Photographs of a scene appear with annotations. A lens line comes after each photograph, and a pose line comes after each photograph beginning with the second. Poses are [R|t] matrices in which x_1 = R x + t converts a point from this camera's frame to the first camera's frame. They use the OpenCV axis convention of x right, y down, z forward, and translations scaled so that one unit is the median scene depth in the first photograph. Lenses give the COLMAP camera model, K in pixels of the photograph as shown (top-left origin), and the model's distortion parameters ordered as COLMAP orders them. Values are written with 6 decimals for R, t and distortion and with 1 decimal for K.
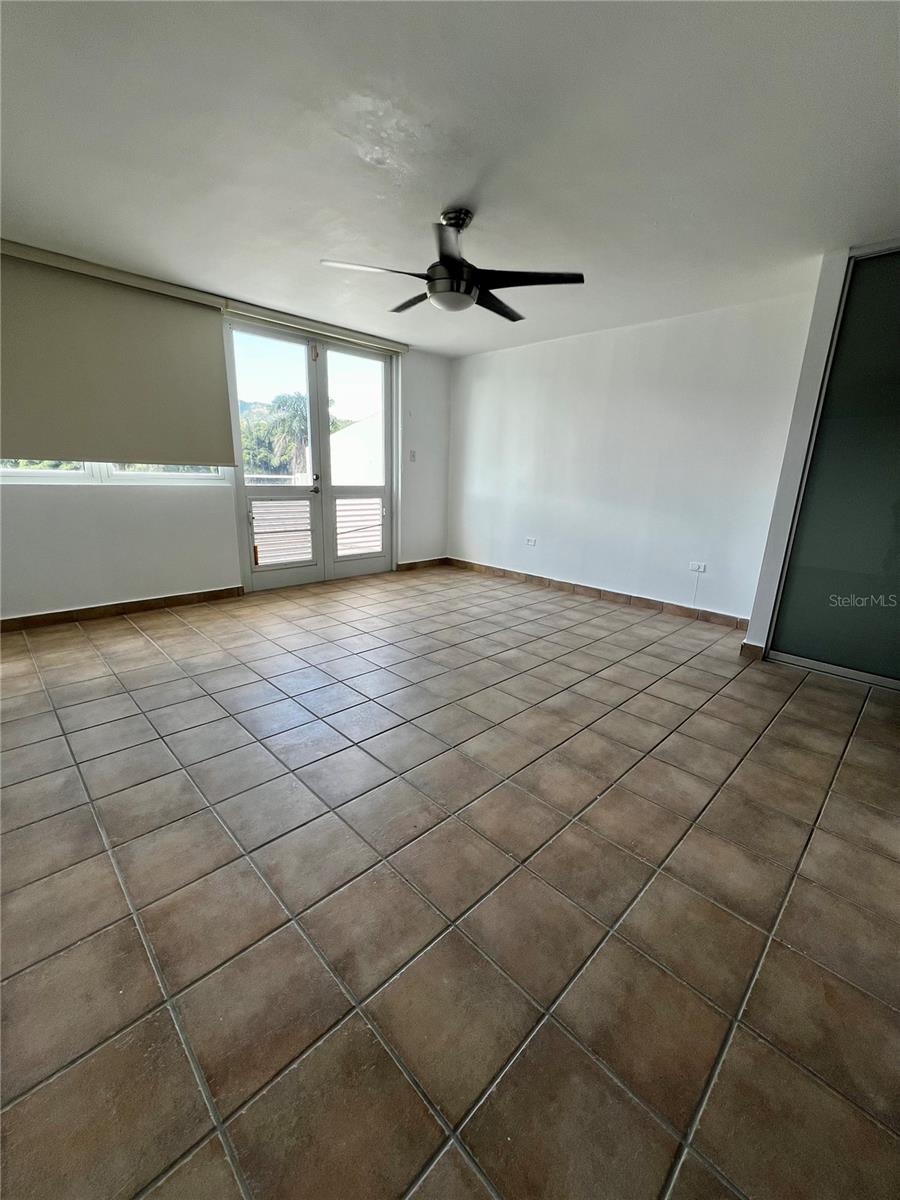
lens RADIAL K [[485.4, 0, 451.7], [0, 485.4, 605.8], [0, 0, 1]] dist [-0.000697, 0.000286]
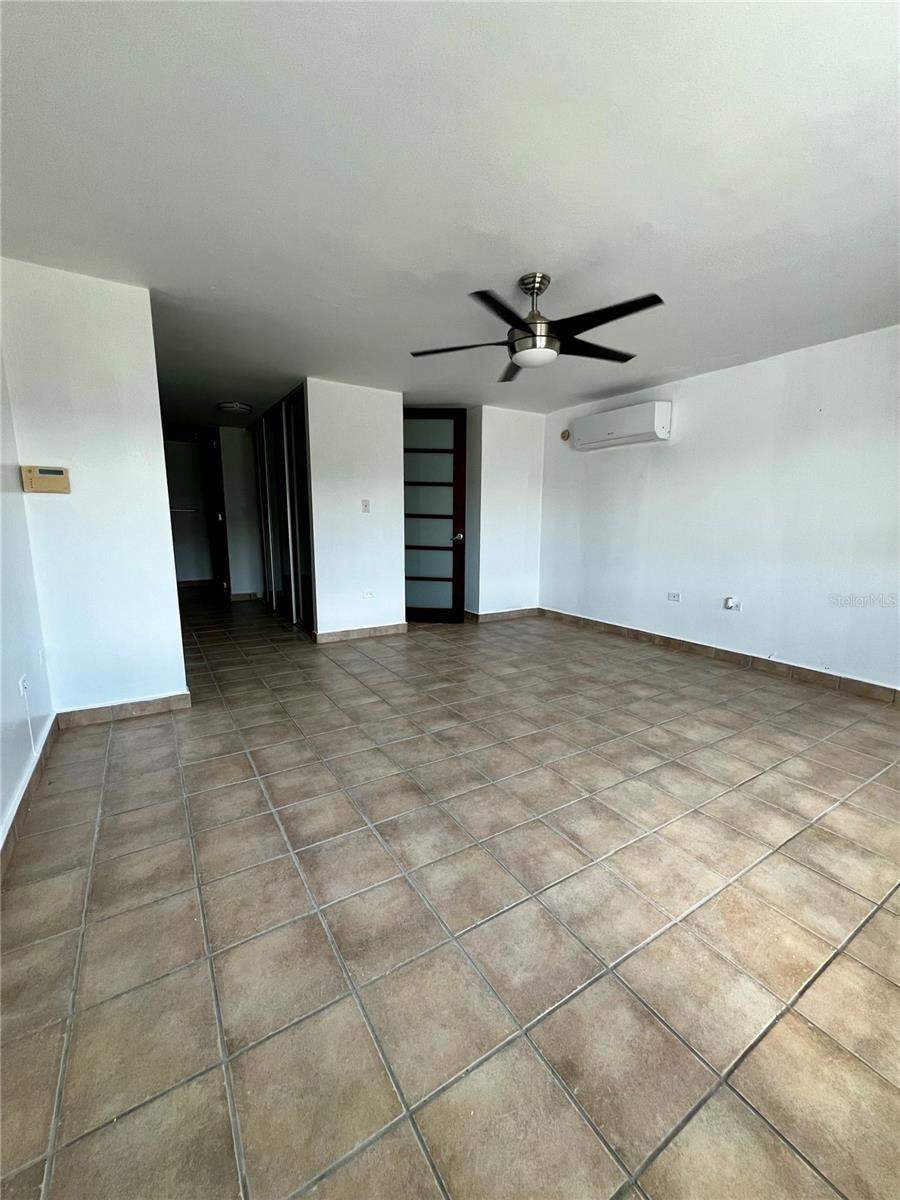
lens RADIAL K [[485.4, 0, 450.0], [0, 485.4, 600.0], [0, 0, 1]] dist [-0.000181, -0.000006]
pose [[-0.975715, -0.070802, 0.207285, -0.045215], [0.024899, 0.904336, 0.426095, -0.355822], [-0.217623, 0.420908, -0.880611, 1.253667]]
